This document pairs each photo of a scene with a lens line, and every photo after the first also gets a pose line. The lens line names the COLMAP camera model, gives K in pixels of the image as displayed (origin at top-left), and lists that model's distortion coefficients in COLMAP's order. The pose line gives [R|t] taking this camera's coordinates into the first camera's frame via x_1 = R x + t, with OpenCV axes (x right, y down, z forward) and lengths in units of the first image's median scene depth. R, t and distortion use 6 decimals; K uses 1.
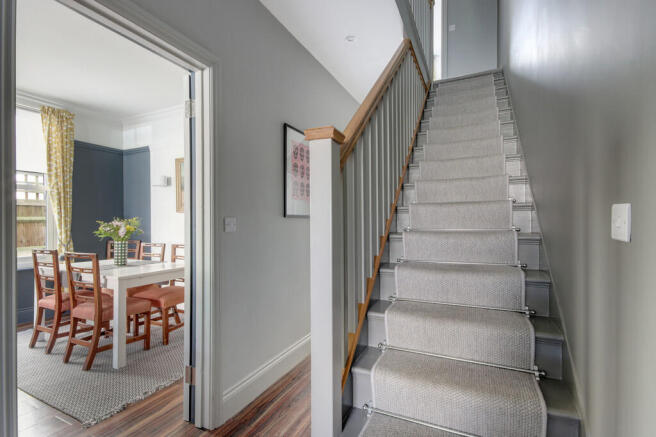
lens RADIAL K [[305.4, 0, 328.2], [0, 305.4, 223.7], [0, 0, 1]] dist [0.000209, 0.000380]
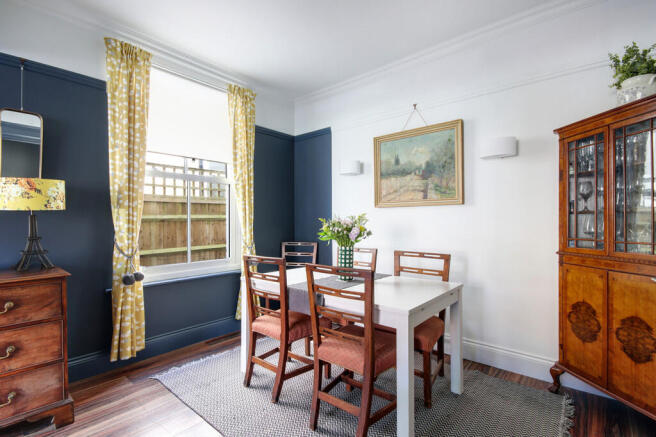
lens RADIAL K [[305.4, 0, 326.2], [0, 305.4, 217.1], [0, 0, 1]] dist [0.000209, 0.000380]
pose [[0.969504, -0.004740, -0.245030, -0.450607], [0.002204, 0.999941, -0.010625, -0.004372], [0.245066, 0.009761, 0.969457, 0.232874]]
